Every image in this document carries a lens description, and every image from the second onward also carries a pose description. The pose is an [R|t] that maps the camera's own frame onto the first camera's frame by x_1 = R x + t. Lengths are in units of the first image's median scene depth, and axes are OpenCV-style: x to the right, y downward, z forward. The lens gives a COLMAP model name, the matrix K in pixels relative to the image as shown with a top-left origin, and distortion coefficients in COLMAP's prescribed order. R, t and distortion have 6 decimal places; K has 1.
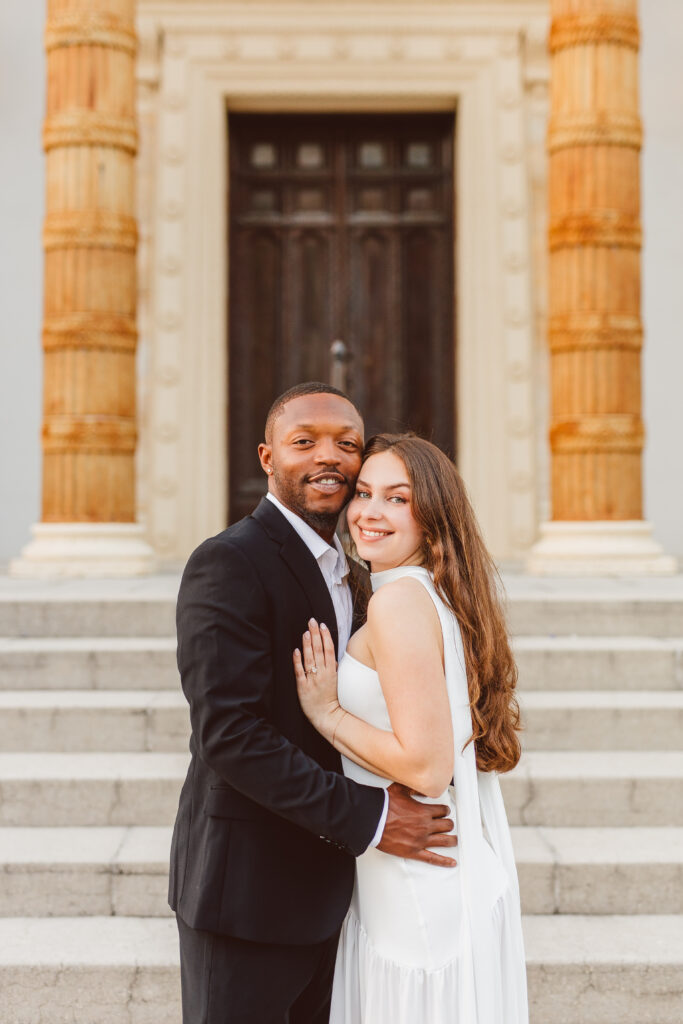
lens RADIAL K [[1478.1, 0, 360.0], [0, 1478.1, 508.1], [0, 0, 1]] dist [0.008188, 0.031714]
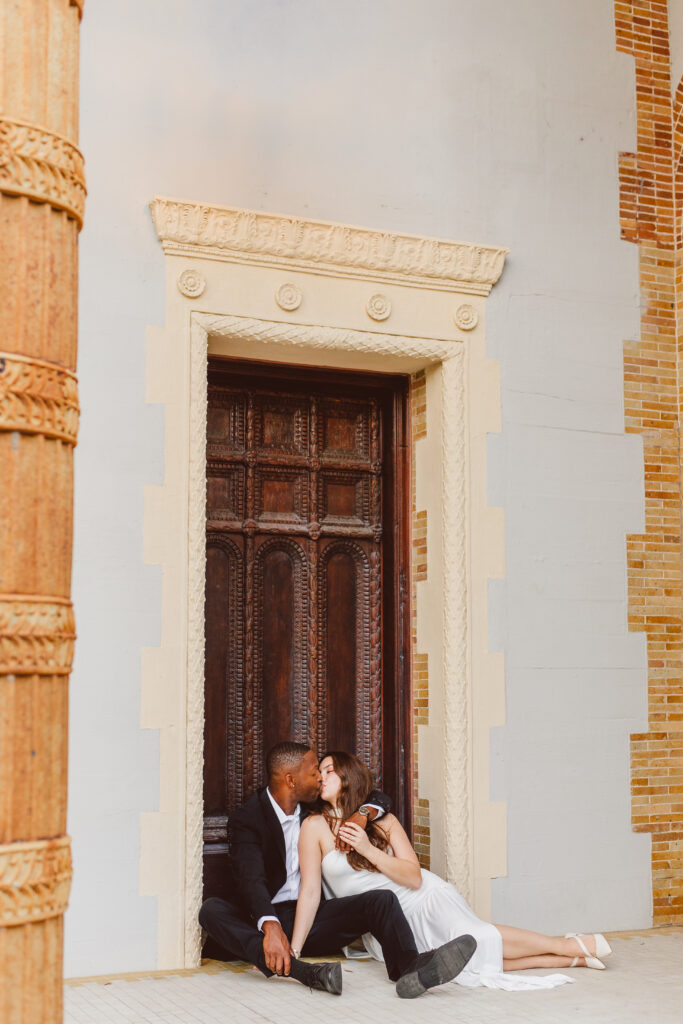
lens RADIAL K [[1491.2, 0, 373.8], [0, 1491.2, 514.6], [0, 0, 1]] dist [0.027986, -0.045875]
pose [[0.902655, 0.055642, 0.426752, 0.083119], [-0.008485, 0.993715, -0.111618, -0.107445], [-0.430280, 0.097132, 0.897454, 0.572305]]
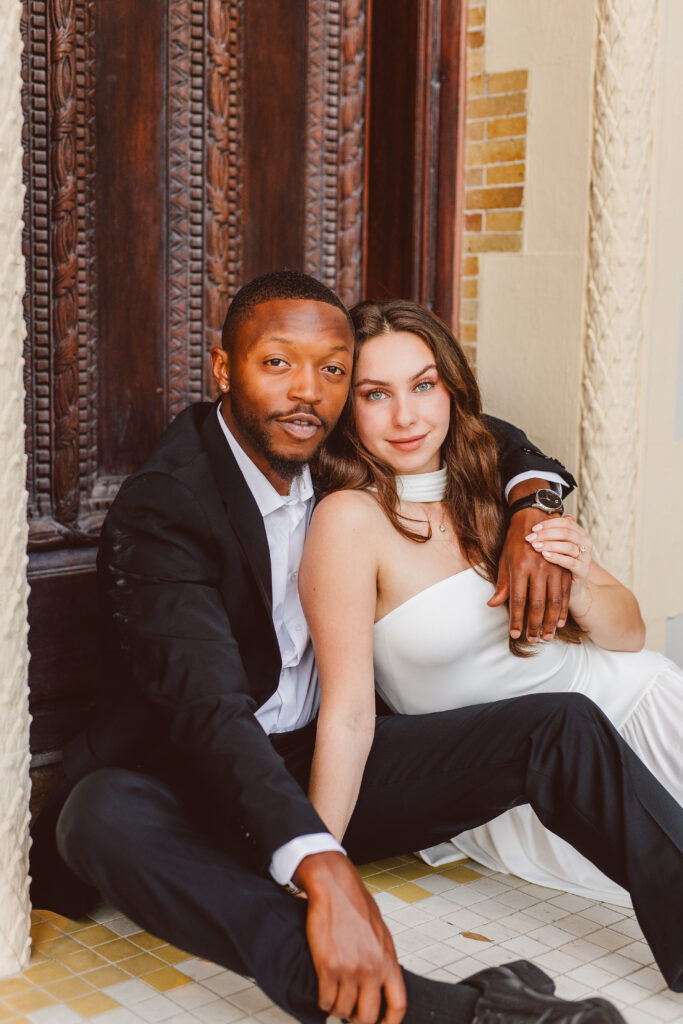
lens RADIAL K [[1713.4, 0, 422.9], [0, 1713.4, 481.2], [0, 0, 1]] dist [0.006658, 0.101556]
pose [[0.749010, -0.056928, 0.660109, 0.193707], [-0.023354, 0.993414, 0.112171, -0.077625], [-0.662147, -0.099433, 0.742748, 1.013805]]
